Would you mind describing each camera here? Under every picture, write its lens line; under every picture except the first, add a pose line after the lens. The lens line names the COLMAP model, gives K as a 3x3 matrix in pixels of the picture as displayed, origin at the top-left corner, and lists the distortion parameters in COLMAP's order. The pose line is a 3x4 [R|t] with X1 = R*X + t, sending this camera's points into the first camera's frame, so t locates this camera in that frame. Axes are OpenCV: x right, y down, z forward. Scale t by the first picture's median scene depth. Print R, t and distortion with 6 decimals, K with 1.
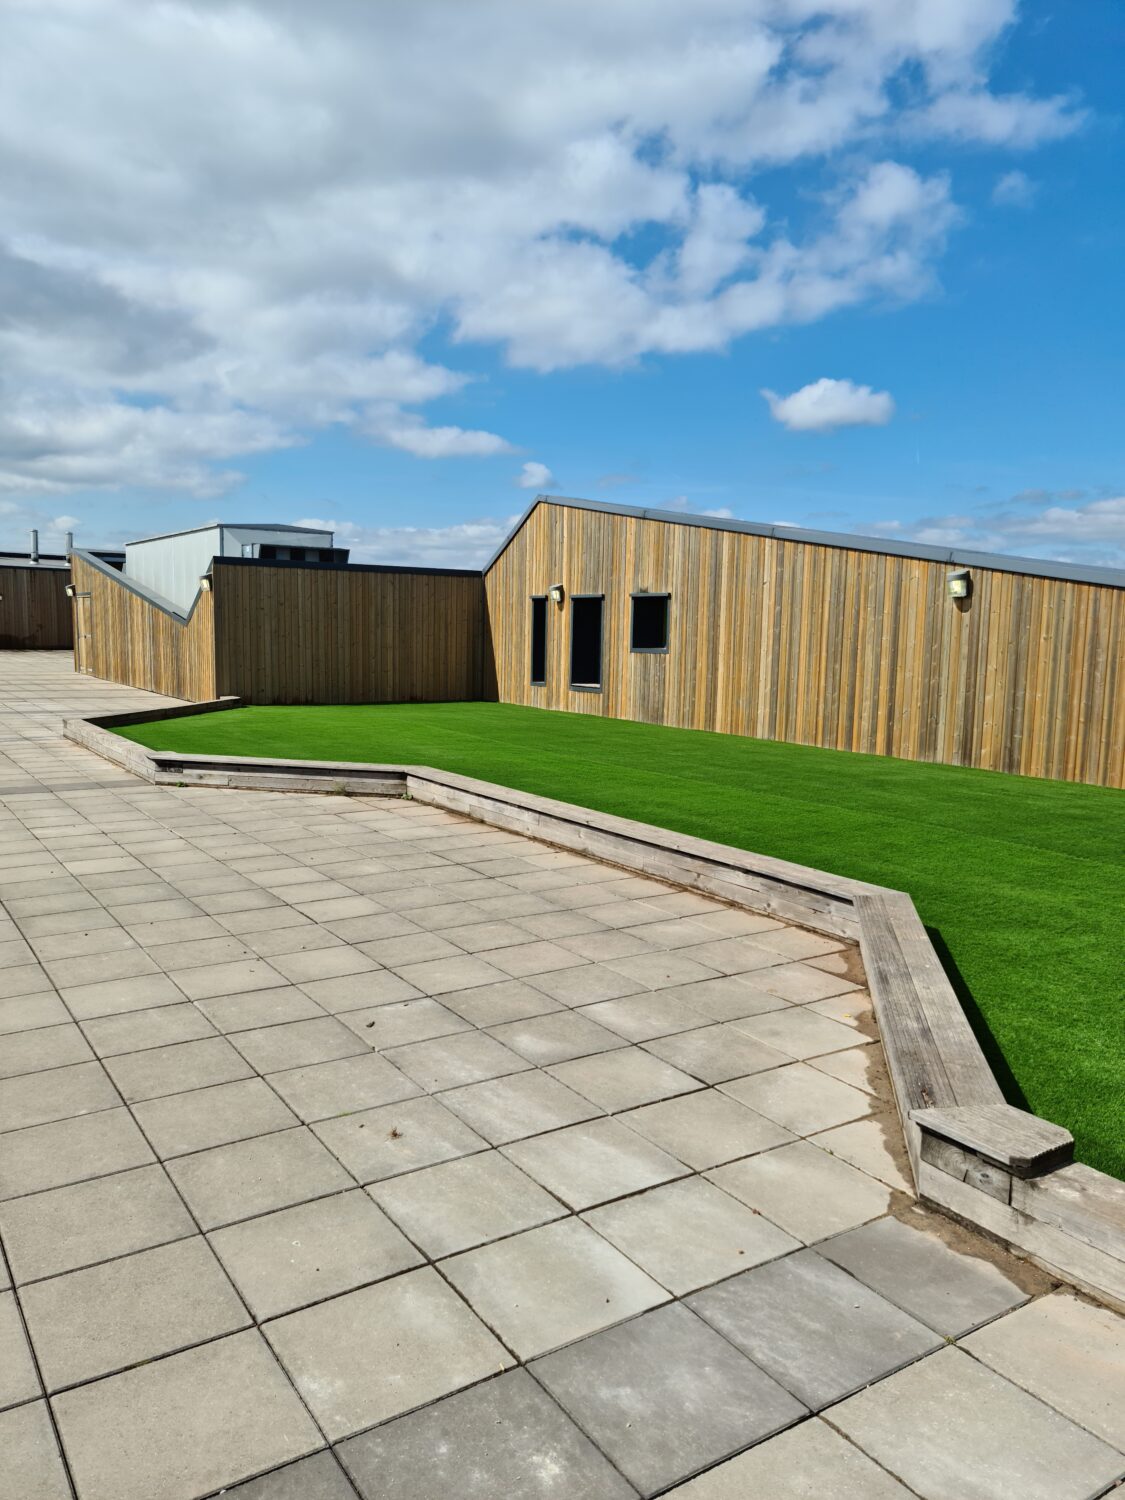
lens RADIAL K [[1092.4, 0, 562.1], [0, 1092.4, 756.2], [0, 0, 1]] dist [-0.004625, -0.000680]
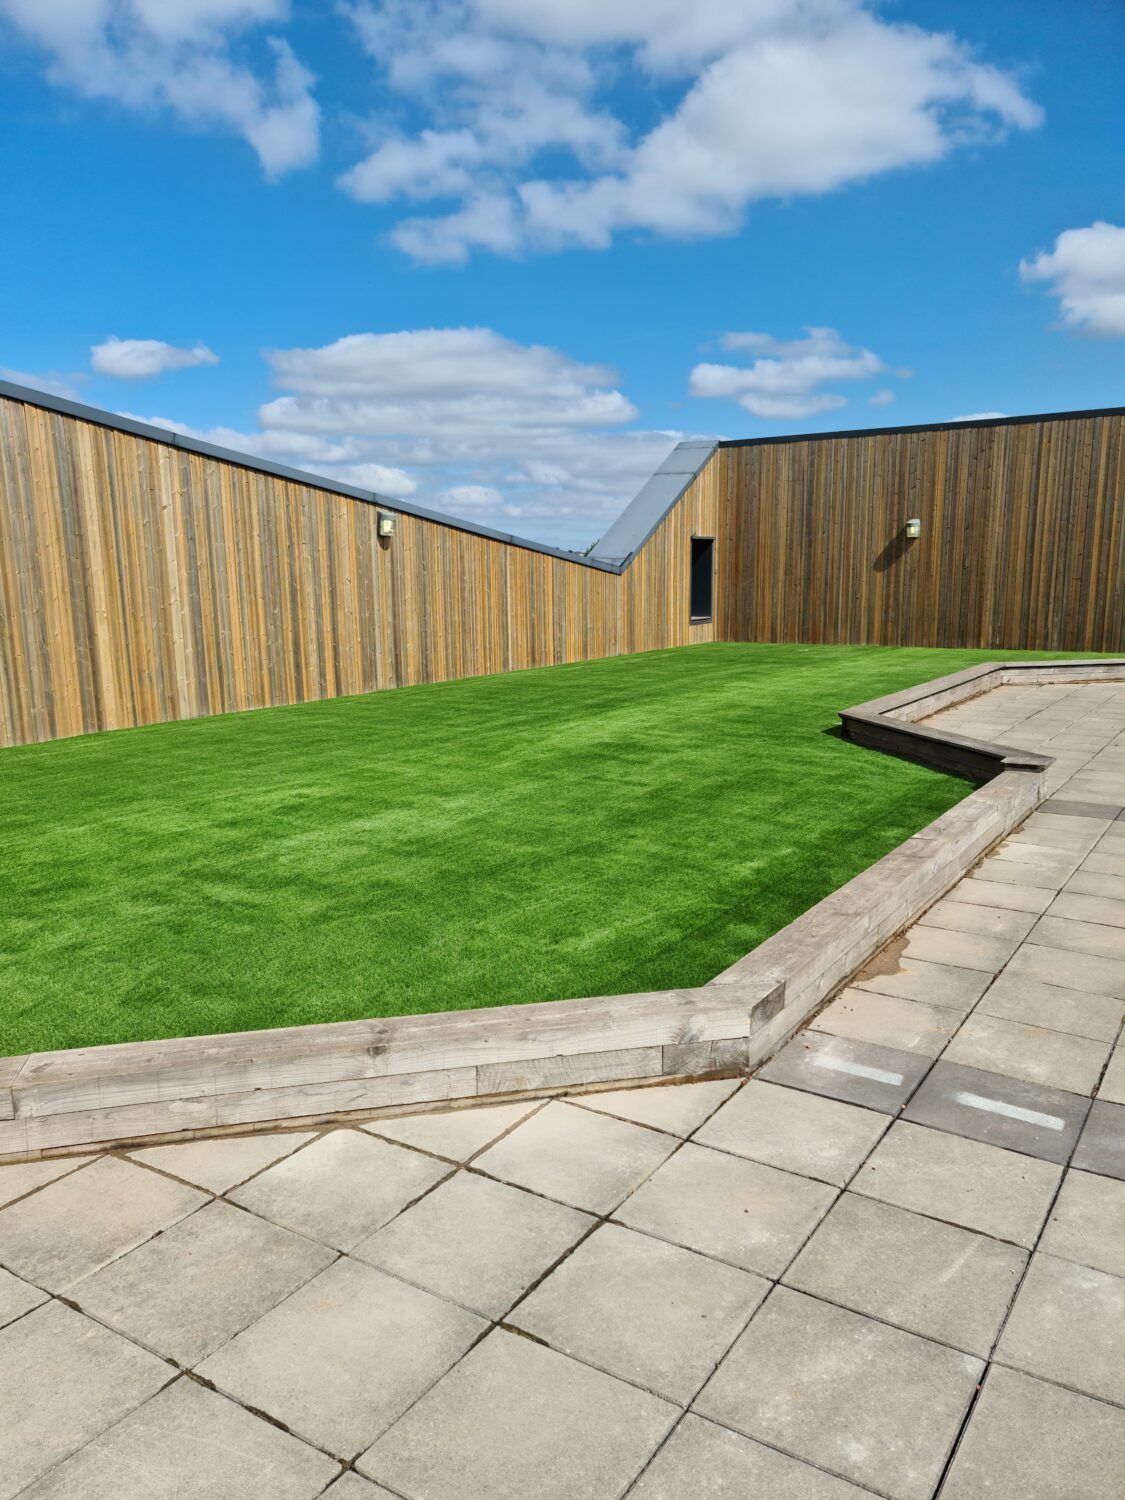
lens RADIAL K [[1092.4, 0, 564.7], [0, 1092.4, 754.4], [0, 0, 1]] dist [-0.004625, -0.000680]
pose [[-0.390644, -0.169303, 0.904839, -0.658627], [0.115194, 0.966225, 0.230521, -0.148543], [-0.913306, 0.194283, -0.357947, 1.142347]]
